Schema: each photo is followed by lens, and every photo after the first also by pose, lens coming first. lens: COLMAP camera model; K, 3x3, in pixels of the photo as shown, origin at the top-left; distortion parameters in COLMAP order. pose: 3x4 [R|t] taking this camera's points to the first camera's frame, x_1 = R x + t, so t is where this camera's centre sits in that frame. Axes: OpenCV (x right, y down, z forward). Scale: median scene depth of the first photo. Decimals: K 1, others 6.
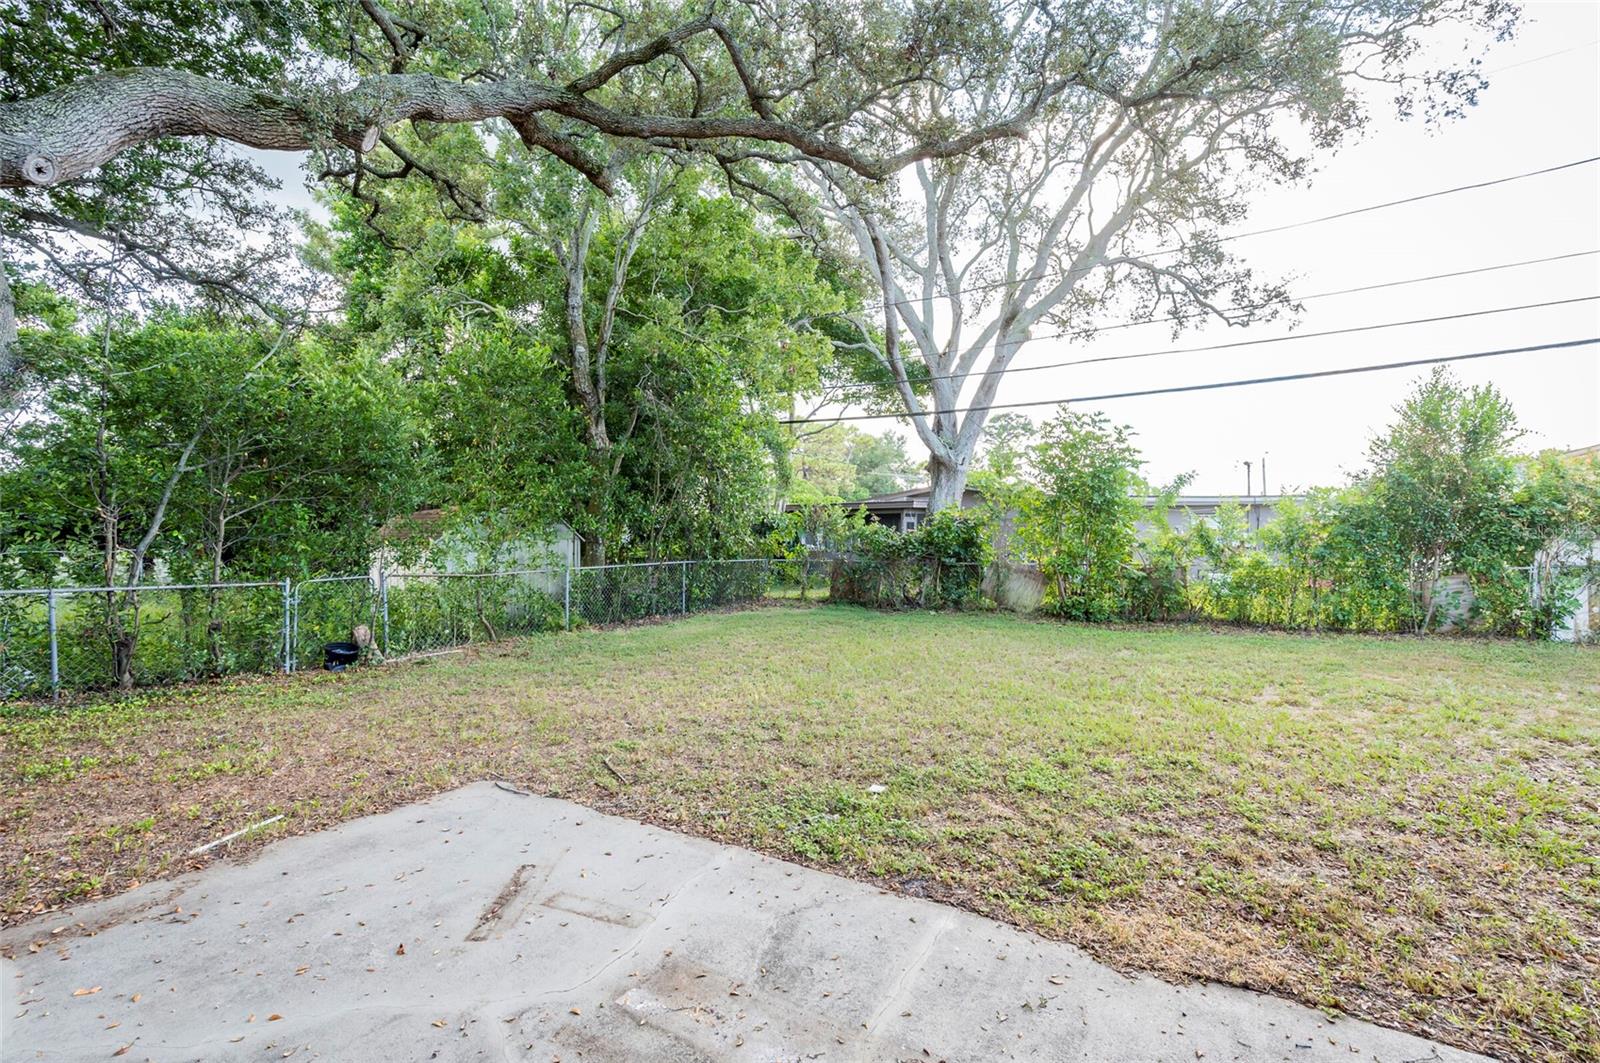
lens RADIAL K [[693.2, 0, 804.7], [0, 693.2, 536.4], [0, 0, 1]] dist [0.001332, -0.000866]
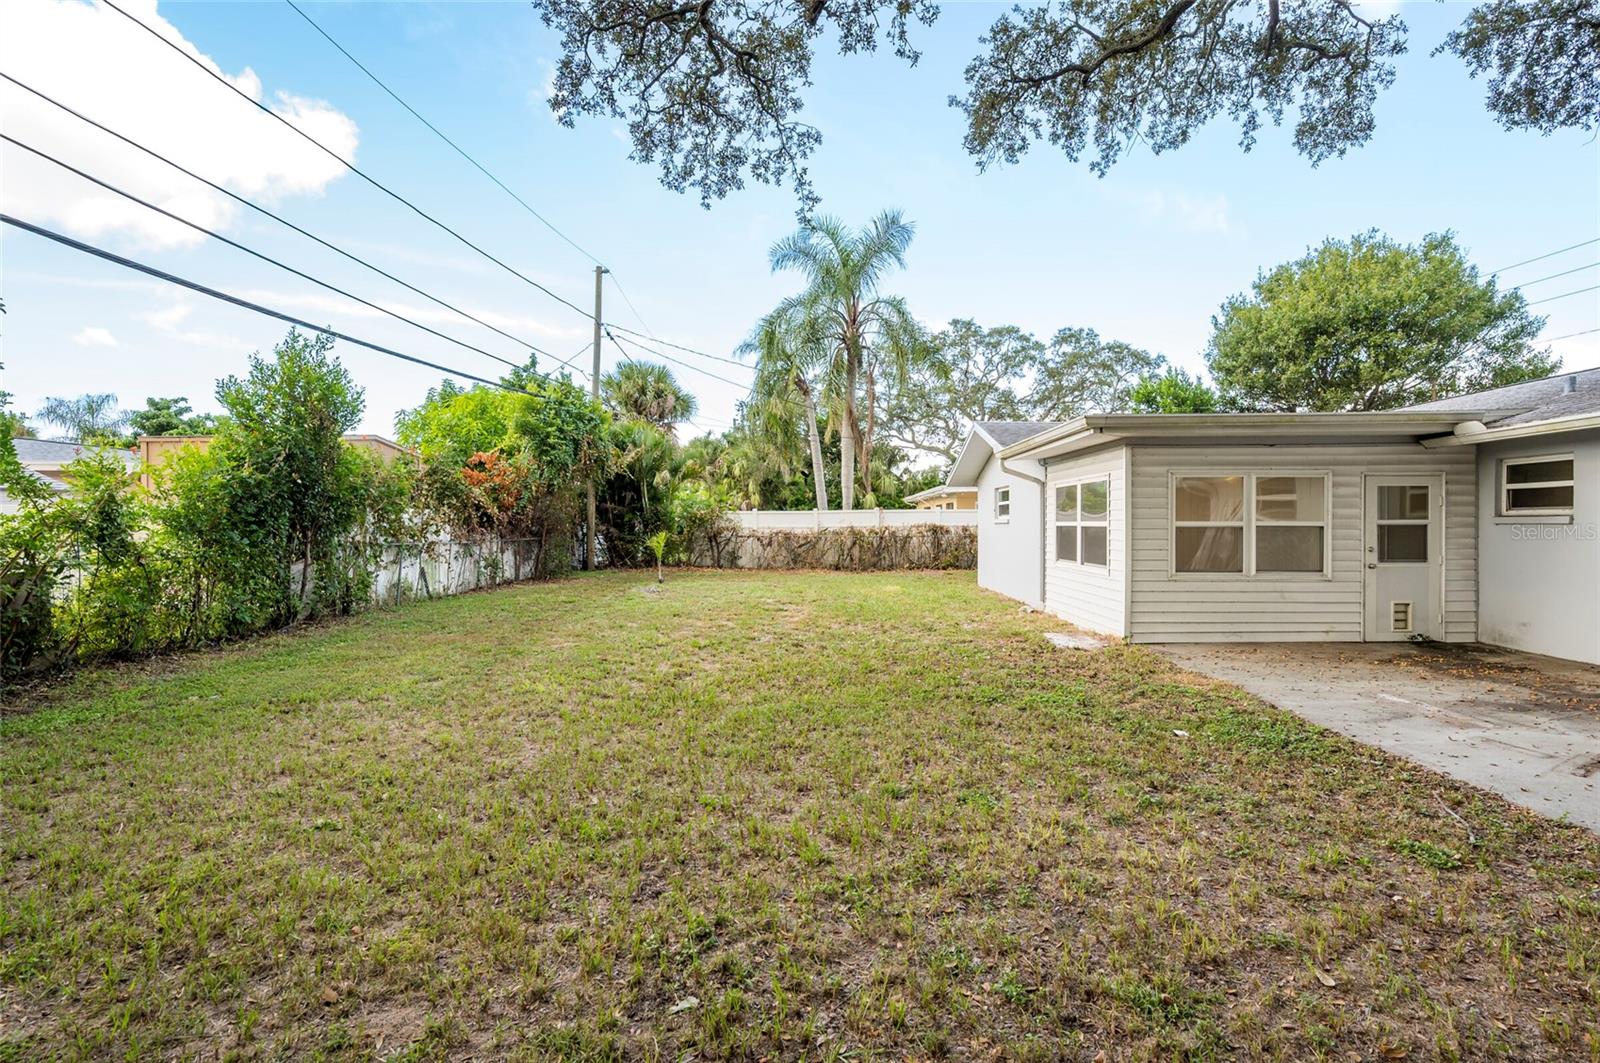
lens RADIAL K [[732.4, 0, 845.4], [0, 732.4, 520.4], [0, 0, 1]] dist [-0.000098, -0.001610]
pose [[-0.478694, 0.007431, 0.877951, -0.306093], [0.000819, 0.999968, -0.008017, 0.012735], [-0.877982, -0.003119, -0.478684, 0.885588]]
